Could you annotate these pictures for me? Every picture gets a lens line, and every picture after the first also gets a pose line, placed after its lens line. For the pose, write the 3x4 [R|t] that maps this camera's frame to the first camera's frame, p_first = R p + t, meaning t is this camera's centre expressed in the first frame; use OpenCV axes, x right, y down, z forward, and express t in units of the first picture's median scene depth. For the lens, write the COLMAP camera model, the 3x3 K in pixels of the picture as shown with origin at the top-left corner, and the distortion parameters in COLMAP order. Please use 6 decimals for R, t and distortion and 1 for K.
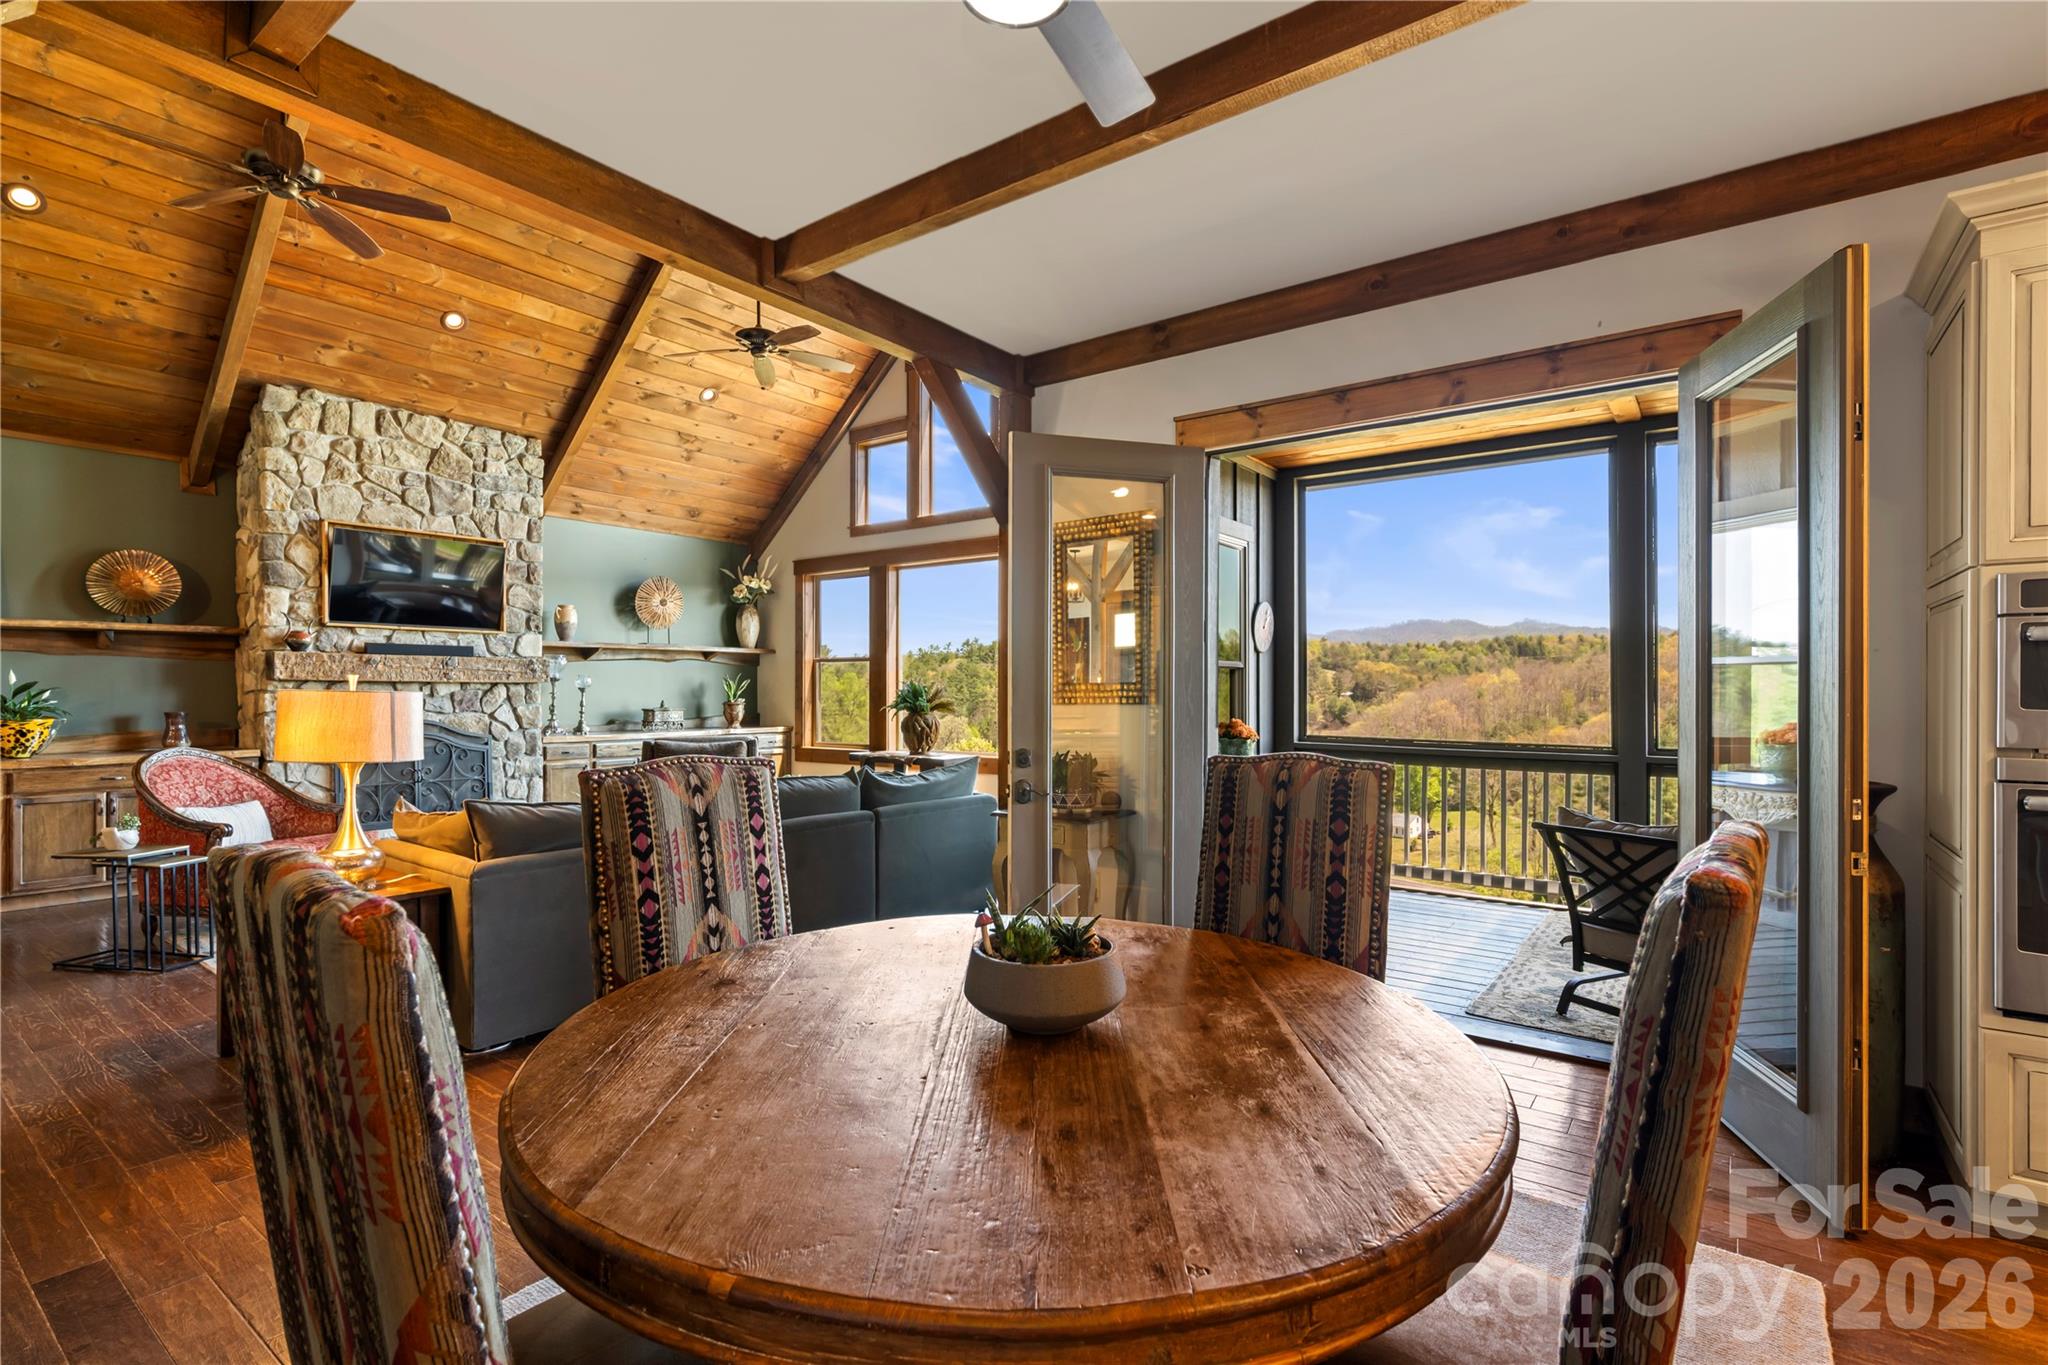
lens RADIAL K [[931.5, 0, 1013.1], [0, 931.5, 689.7], [0, 0, 1]] dist [-0.003438, 0.001067]
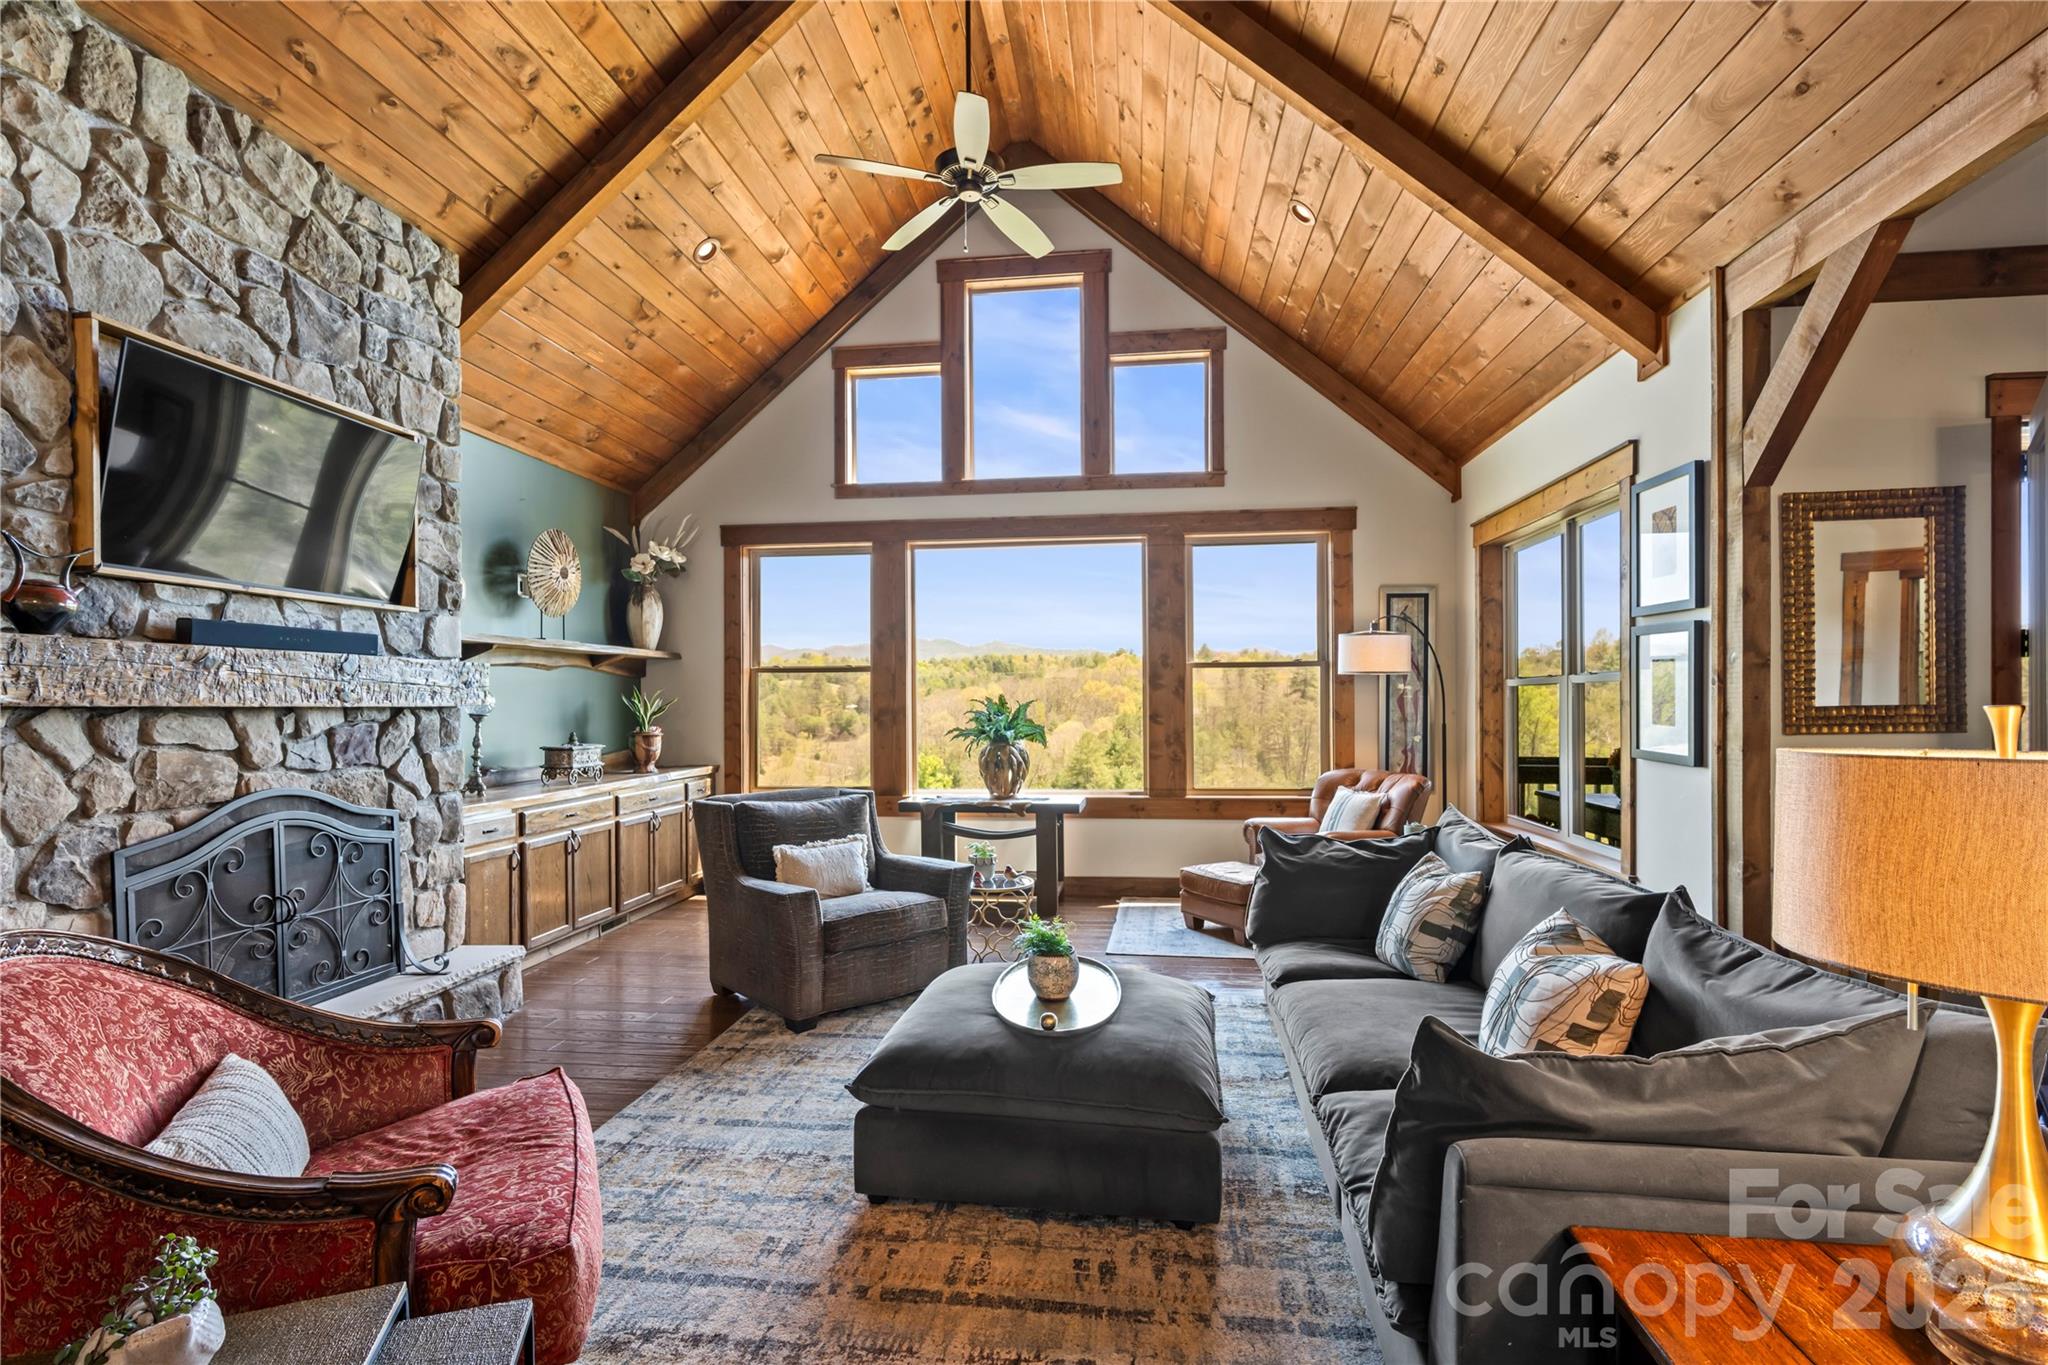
lens RADIAL K [[931.5, 0, 966.1], [0, 931.5, 702.8], [0, 0, 1]] dist [-0.003438, 0.001067]
pose [[0.870772, -0.004486, 0.491667, -0.525075], [0.004575, 0.999989, 0.001021, -0.008740], [-0.491666, 0.001360, 0.870783, 0.392825]]
